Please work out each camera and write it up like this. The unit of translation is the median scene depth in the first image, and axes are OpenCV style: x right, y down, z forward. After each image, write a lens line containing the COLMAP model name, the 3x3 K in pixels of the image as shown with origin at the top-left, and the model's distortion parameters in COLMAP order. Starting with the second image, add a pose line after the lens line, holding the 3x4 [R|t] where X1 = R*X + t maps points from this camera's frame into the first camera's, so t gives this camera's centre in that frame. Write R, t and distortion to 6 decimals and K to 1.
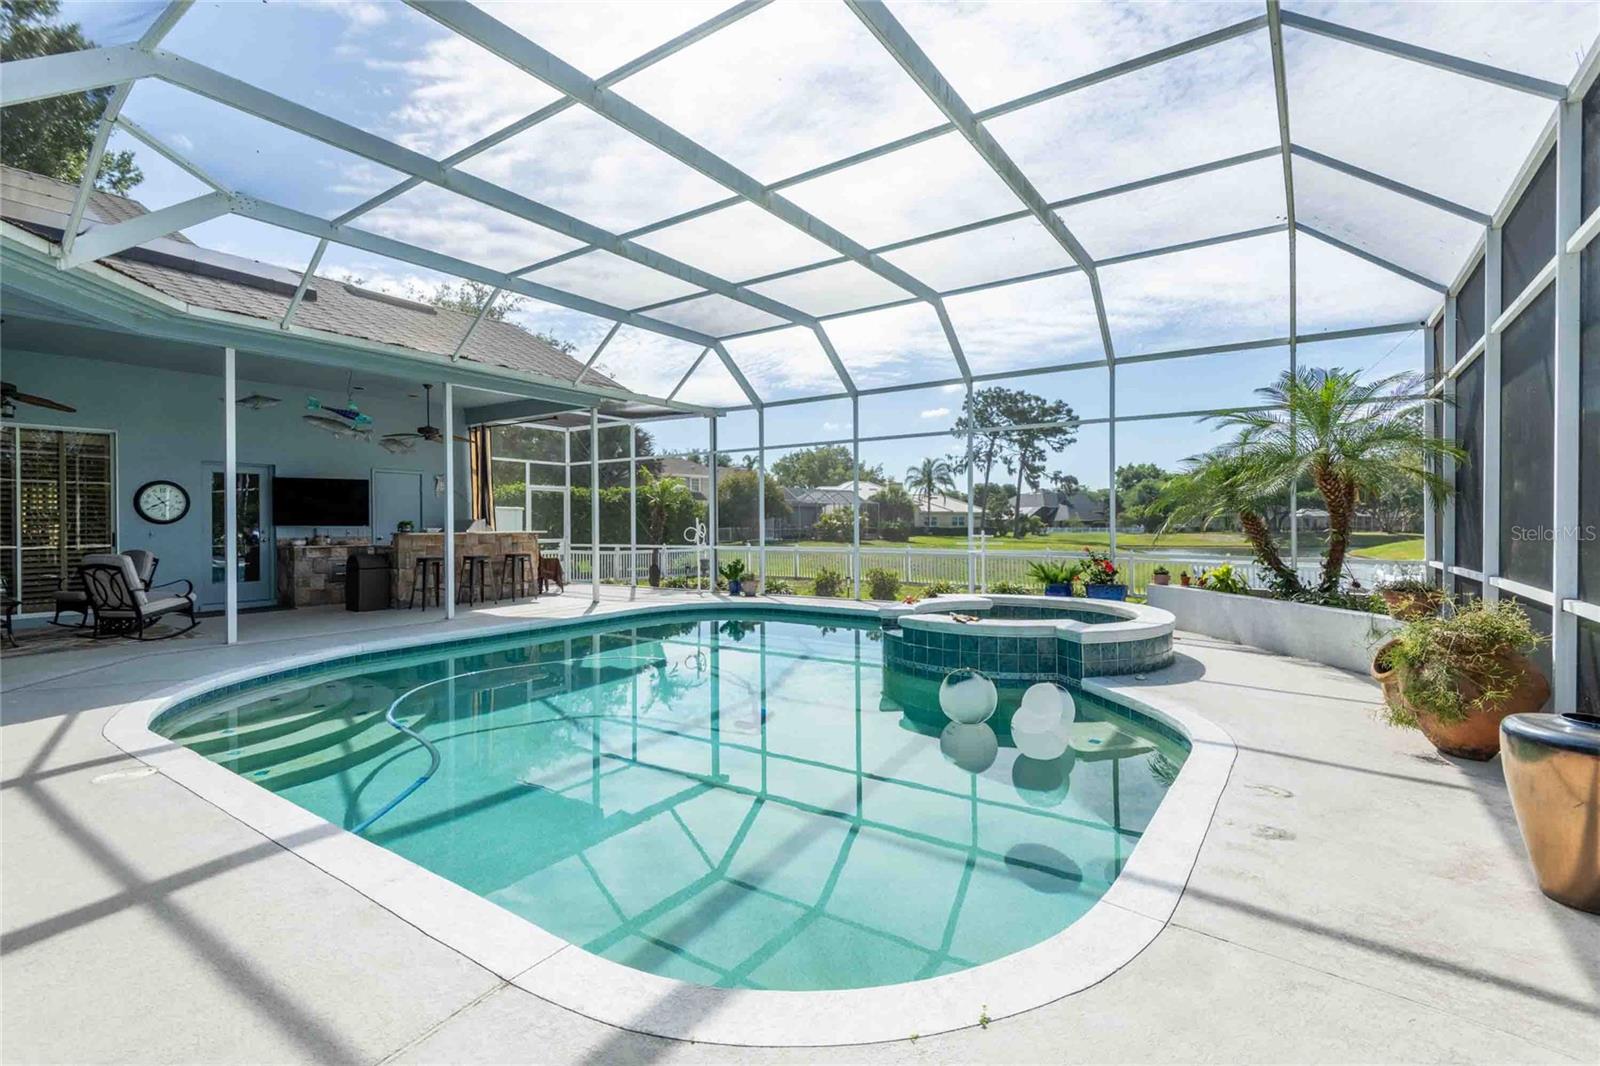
lens RADIAL K [[724.6, 0, 799.5], [0, 724.6, 517.1], [0, 0, 1]] dist [0.019750, -0.010774]
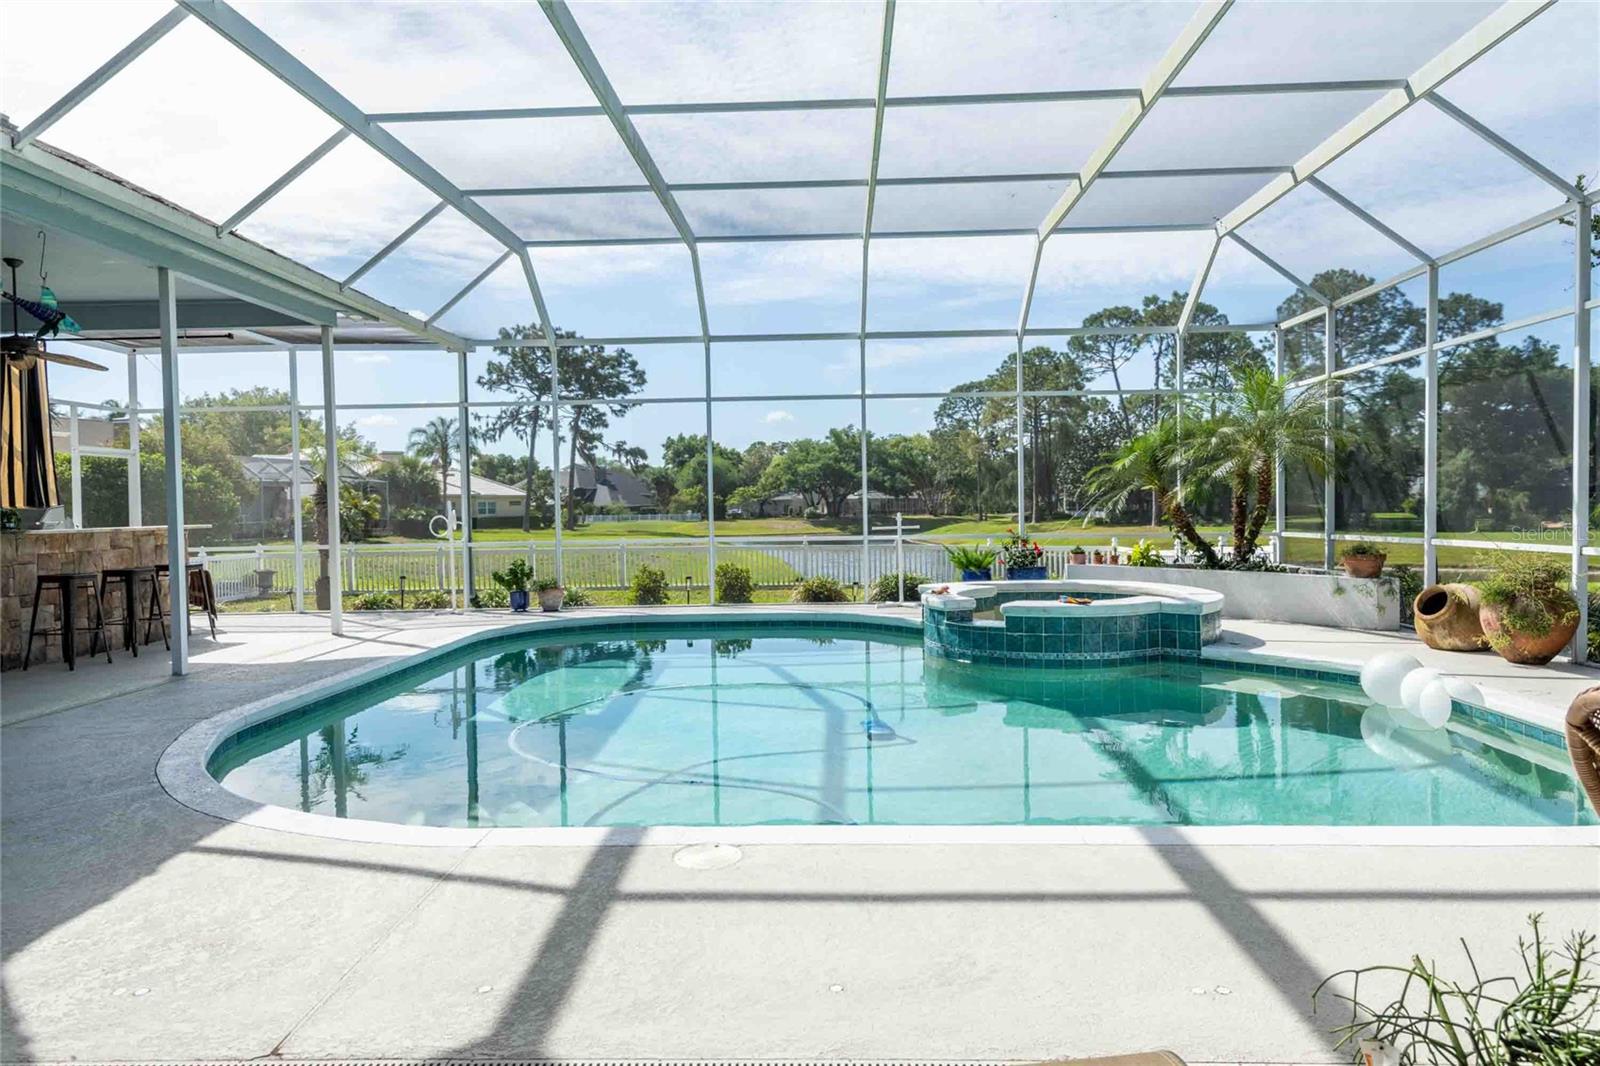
lens RADIAL K [[997.3, 0, 805.0], [0, 997.3, 520.6], [0, 0, 1]] dist [0.022445, -0.003379]
pose [[0.840708, -0.016881, 0.541225, -0.054838], [0.006963, 0.999768, 0.020367, 0.000366], [-0.541444, -0.013354, 0.840631, 0.006447]]
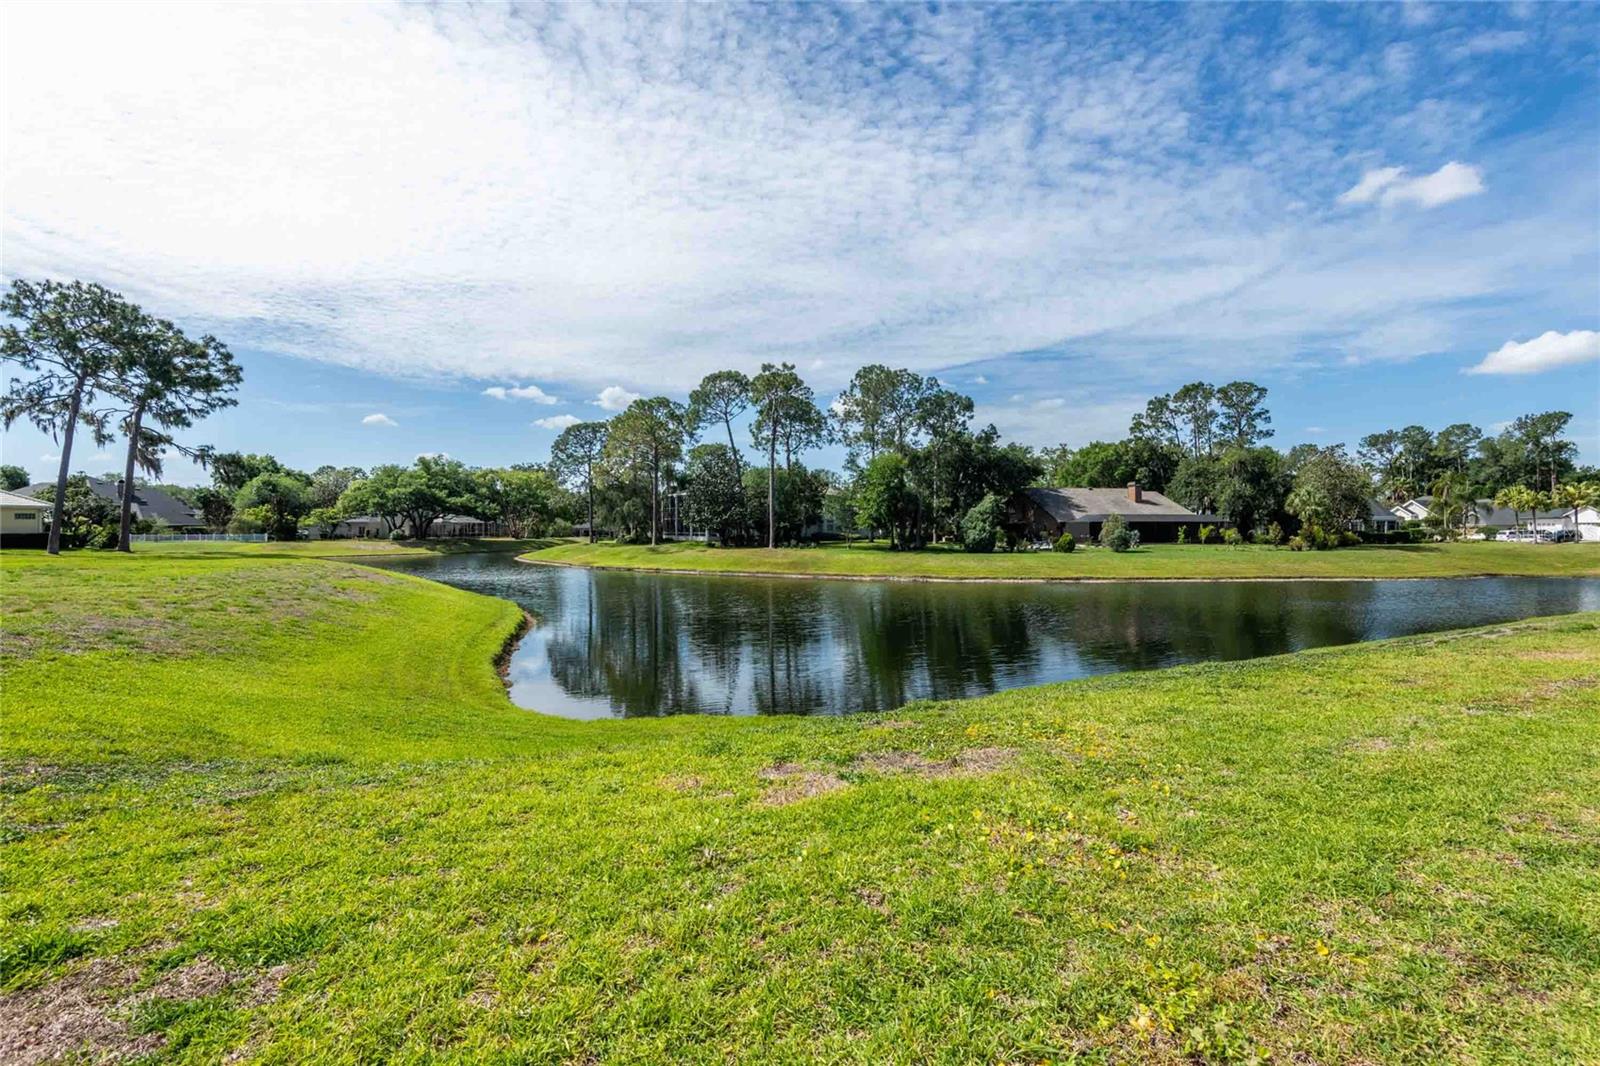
lens RADIAL K [[724.6, 0, 802.2], [0, 724.6, 522.1], [0, 0, 1]] dist [0.019750, -0.010774]
pose [[0.407685, 0.015462, 0.912992, -0.020764], [-0.011771, 0.999863, -0.011677, 0.006056], [-0.913047, -0.005986, 0.407811, 0.258841]]
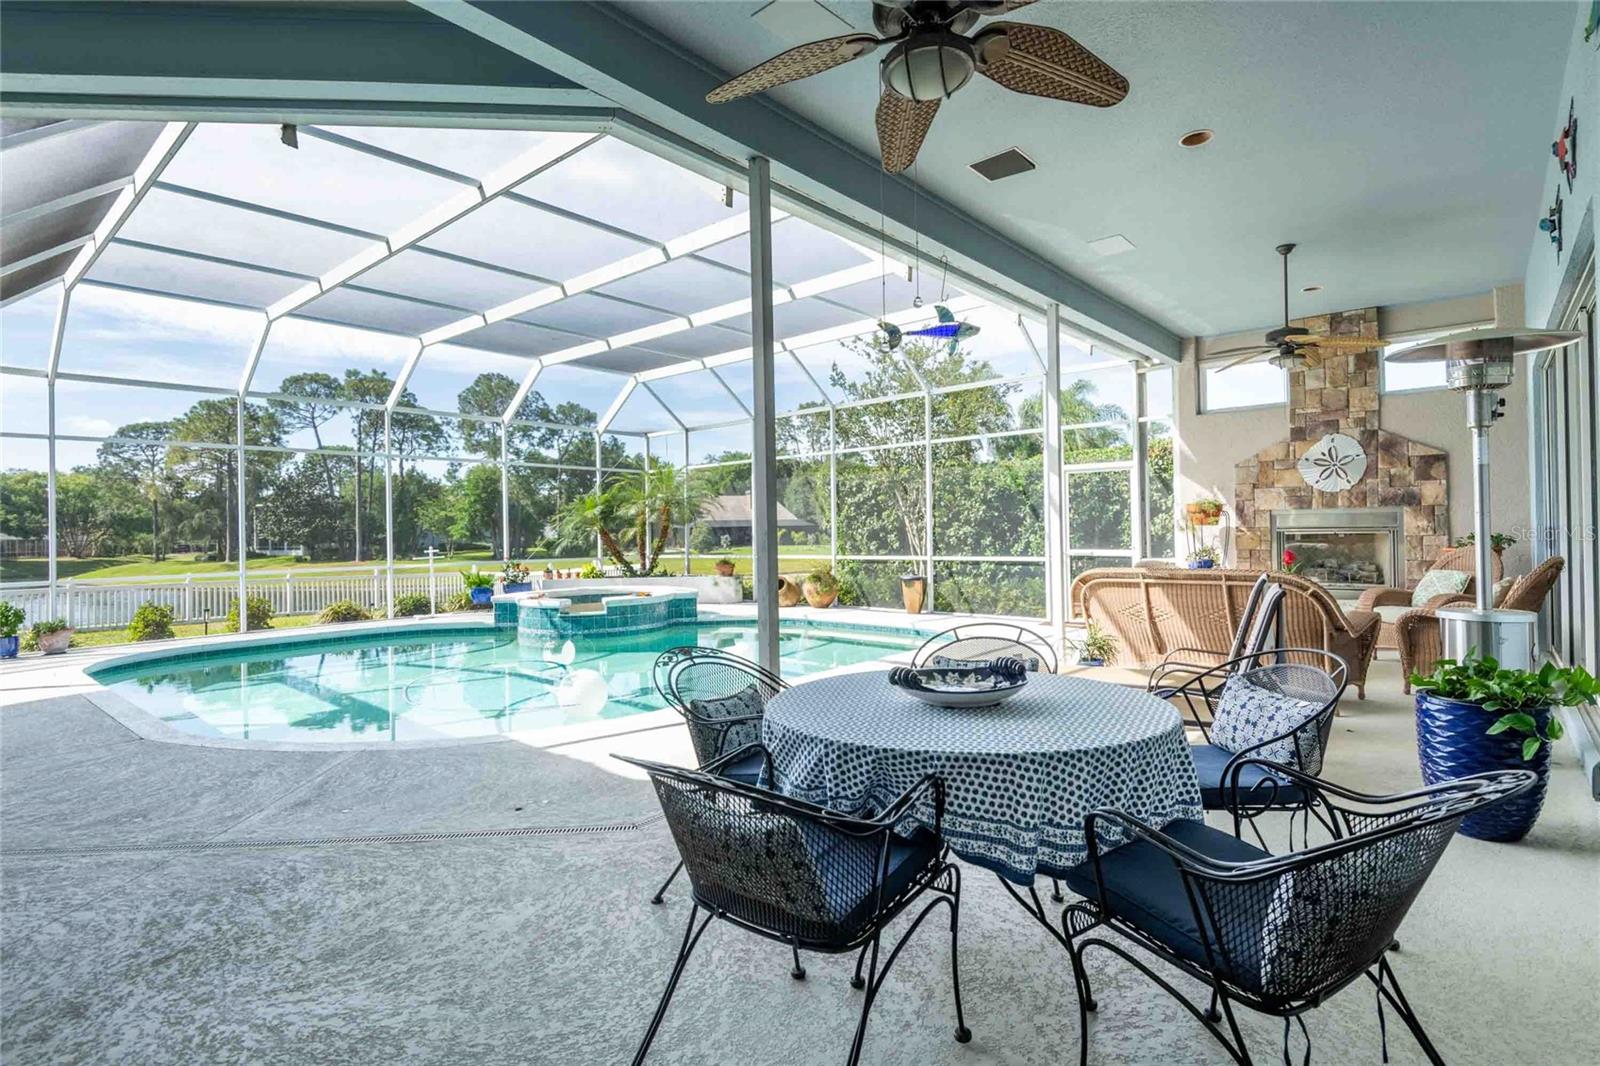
lens RADIAL K [[785.8, 0, 810.0], [0, 785.8, 525.9], [0, 0, 1]] dist [0.008220, -0.007820]
pose [[0.094263, 0.009321, 0.995504, -0.104109], [0.009064, 0.999907, -0.010220, 0.000529], [-0.995506, 0.009986, 0.094170, 0.032166]]
